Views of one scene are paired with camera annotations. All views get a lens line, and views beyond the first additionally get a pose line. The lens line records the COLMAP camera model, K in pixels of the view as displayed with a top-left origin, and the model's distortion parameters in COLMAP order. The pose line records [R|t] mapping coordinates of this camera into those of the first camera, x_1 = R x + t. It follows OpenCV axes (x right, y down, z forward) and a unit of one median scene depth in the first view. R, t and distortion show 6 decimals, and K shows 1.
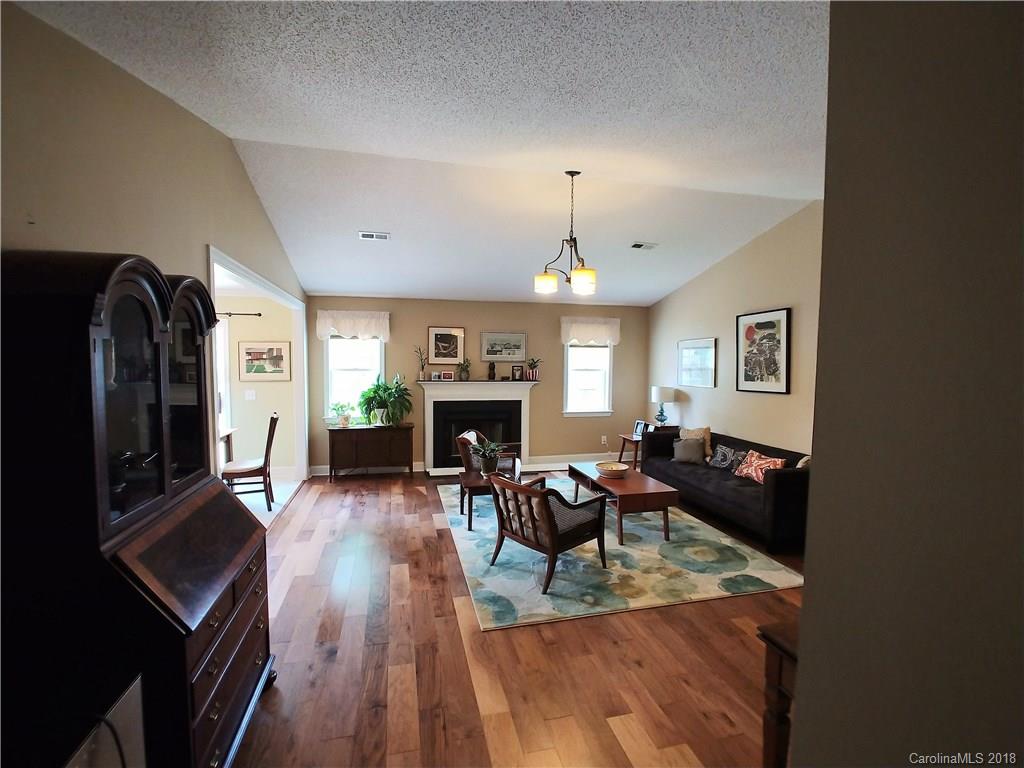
lens RADIAL K [[441.5, 0, 513.7], [0, 441.5, 380.0], [0, 0, 1]] dist [-0.018452, -0.001286]
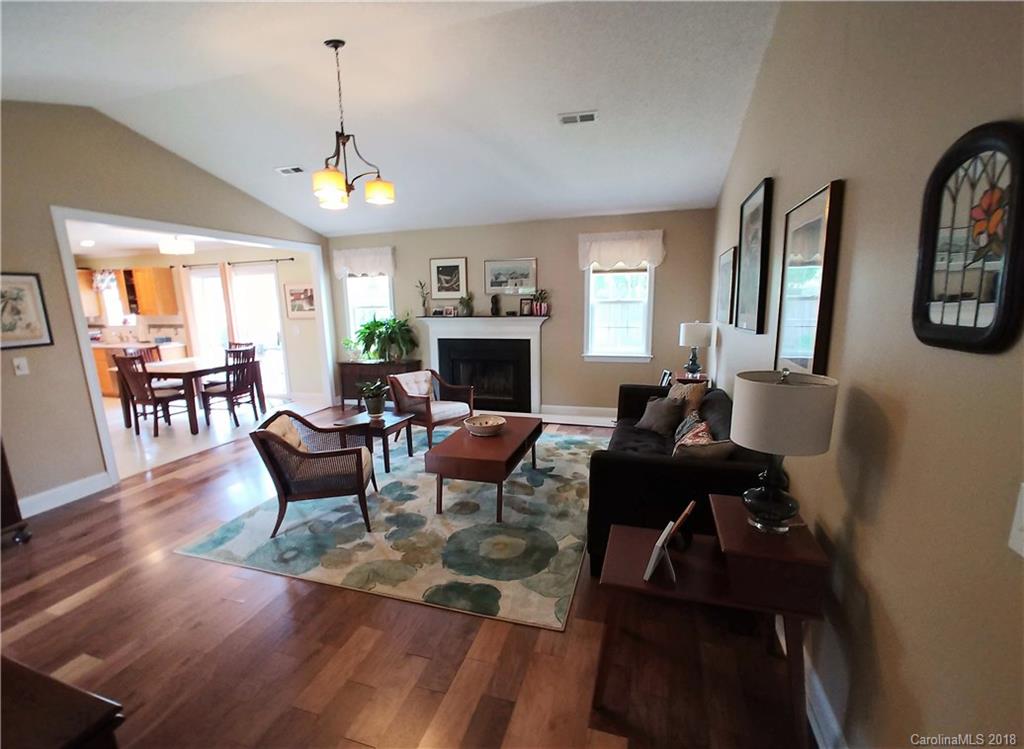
lens RADIAL K [[458.5, 0, 494.7], [0, 458.5, 387.7], [0, 0, 1]] dist [-0.024256, 0.000735]
pose [[0.855169, 0.072144, -0.513304, 0.442512], [0.003357, 0.989475, 0.144663, 0.010281], [0.518338, -0.125434, 0.845926, 0.208879]]
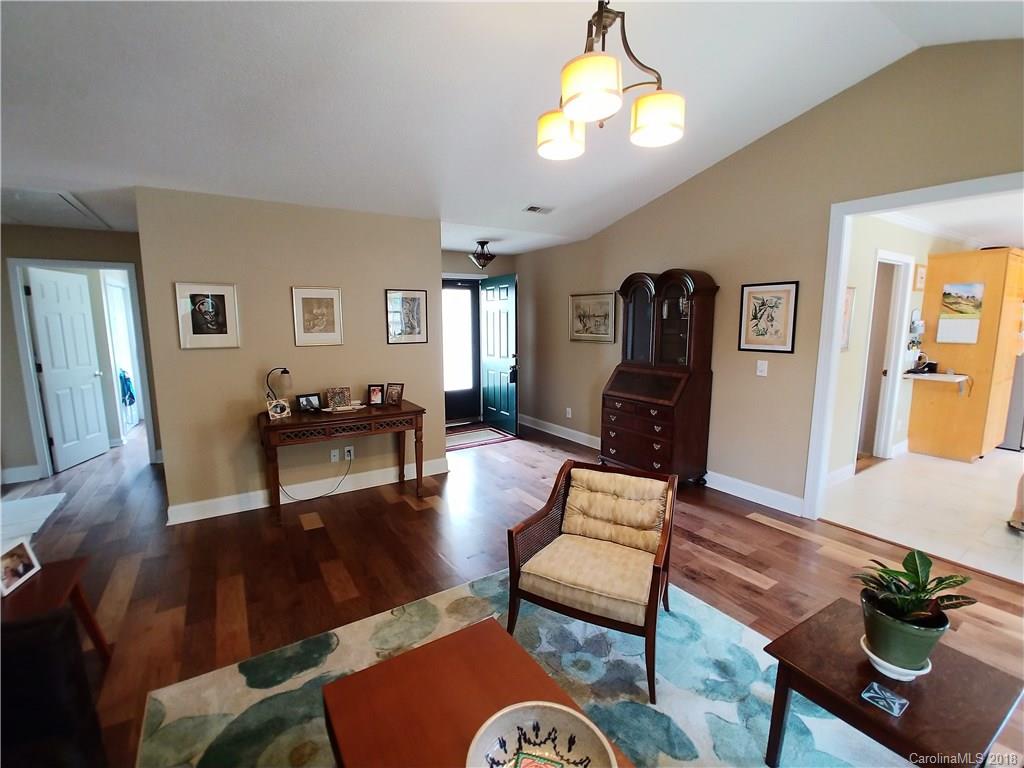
lens RADIAL K [[441.5, 0, 507.1], [0, 441.5, 386.4], [0, 0, 1]] dist [-0.018452, -0.001286]
pose [[-0.941492, 0.050230, -0.333270, 0.201758], [-0.016471, 0.980793, 0.194353, -0.021328], [0.336632, 0.188471, -0.922582, 0.768952]]
